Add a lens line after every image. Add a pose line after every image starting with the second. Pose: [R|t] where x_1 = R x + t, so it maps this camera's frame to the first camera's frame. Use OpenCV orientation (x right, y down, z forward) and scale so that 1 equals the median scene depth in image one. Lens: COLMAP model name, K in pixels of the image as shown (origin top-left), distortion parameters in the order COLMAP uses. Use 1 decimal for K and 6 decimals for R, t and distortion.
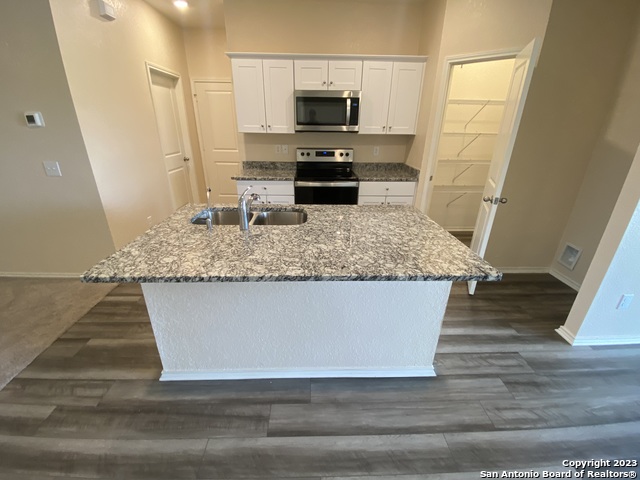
lens RADIAL K [[269.8, 0, 321.2], [0, 269.8, 242.3], [0, 0, 1]] dist [0.007320, -0.003955]
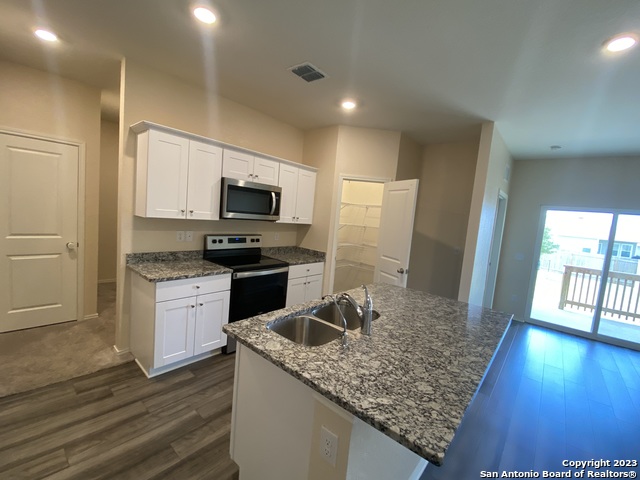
lens RADIAL K [[269.8, 0, 320.8], [0, 269.8, 243.0], [0, 0, 1]] dist [0.007320, -0.003955]
pose [[0.677287, -0.033979, 0.734934, -0.540842], [0.222339, 0.961678, -0.160437, -0.119823], [-0.701319, 0.272066, 0.658887, 0.211823]]
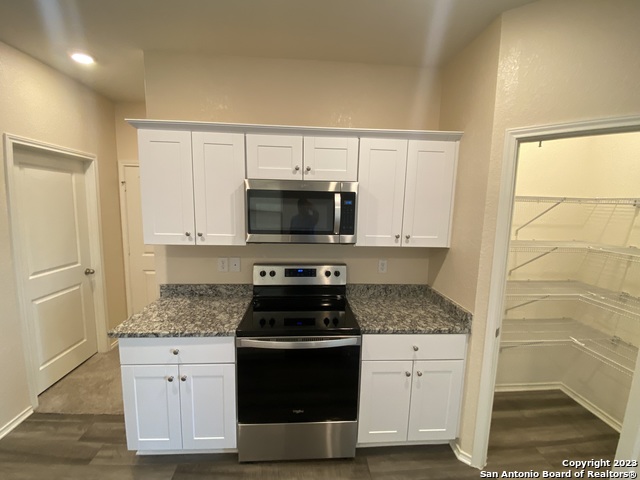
lens RADIAL K [[269.8, 0, 318.9], [0, 269.8, 238.1], [0, 0, 1]] dist [0.007320, -0.003955]
pose [[0.999365, 0.004770, 0.035311, 0.039267], [0.005649, 0.957258, -0.289180, -0.258552], [-0.035182, 0.289196, 0.956623, 0.454223]]
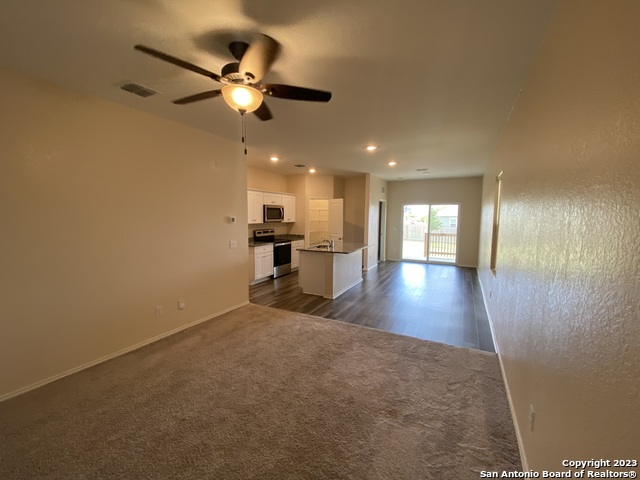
lens RADIAL K [[269.8, 0, 318.1], [0, 269.8, 239.0], [0, 0, 1]] dist [0.007320, -0.003955]
pose [[0.497472, -0.086875, 0.863119, -1.729831], [0.352294, 0.929462, -0.109498, 0.085044], [-0.792723, 0.358544, 0.492987, -0.309471]]
